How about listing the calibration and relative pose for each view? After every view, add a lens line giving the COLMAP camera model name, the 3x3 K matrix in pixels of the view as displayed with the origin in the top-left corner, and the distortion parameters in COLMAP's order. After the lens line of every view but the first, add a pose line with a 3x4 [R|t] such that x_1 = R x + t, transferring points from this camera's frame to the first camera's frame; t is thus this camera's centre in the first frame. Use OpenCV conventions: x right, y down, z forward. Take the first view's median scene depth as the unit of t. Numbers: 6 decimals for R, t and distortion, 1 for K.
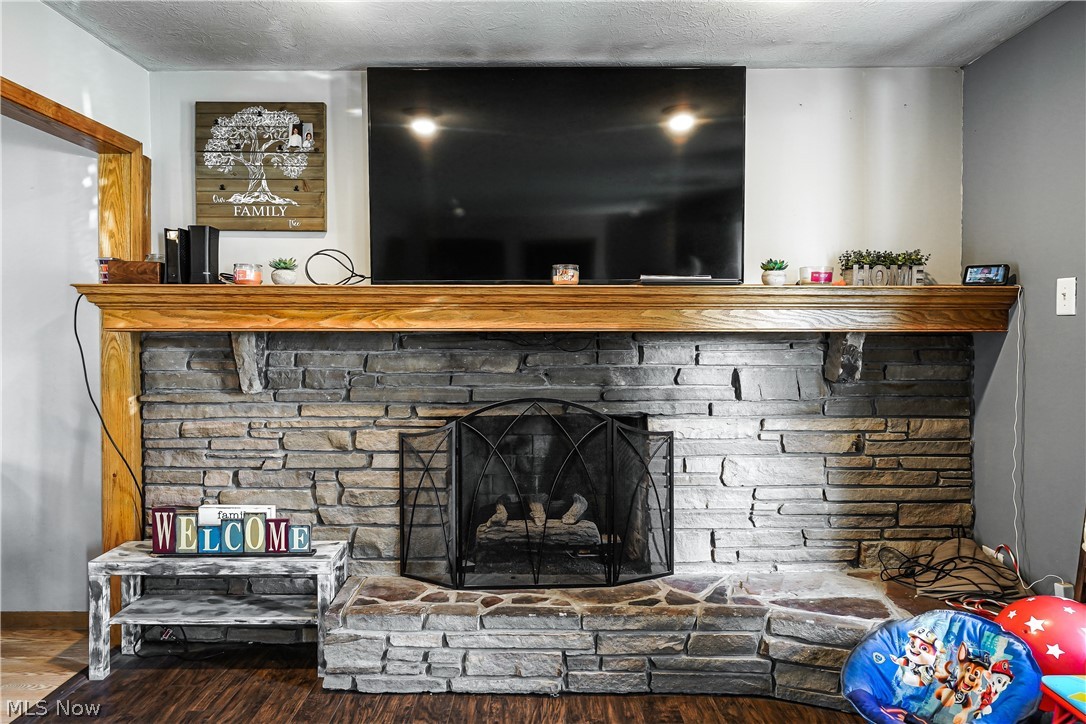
lens RADIAL K [[670.3, 0, 540.4], [0, 670.3, 350.5], [0, 0, 1]] dist [-0.000350, 0.000617]
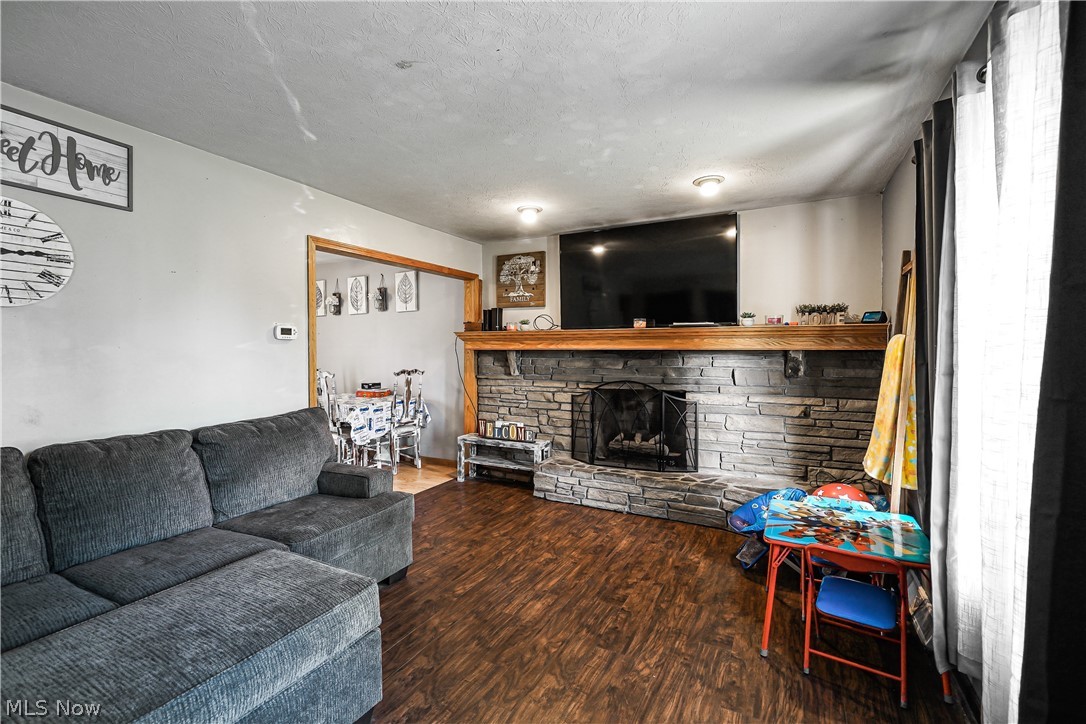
lens RADIAL K [[464.6, 0, 543.0], [0, 464.6, 362.0], [0, 0, 1]] dist [-0.000052, -0.000027]
pose [[0.888451, 0.010955, -0.458840, 0.424611], [-0.010674, 0.999938, 0.003204, 0.008690], [0.458847, 0.002051, 0.888513, -0.436811]]
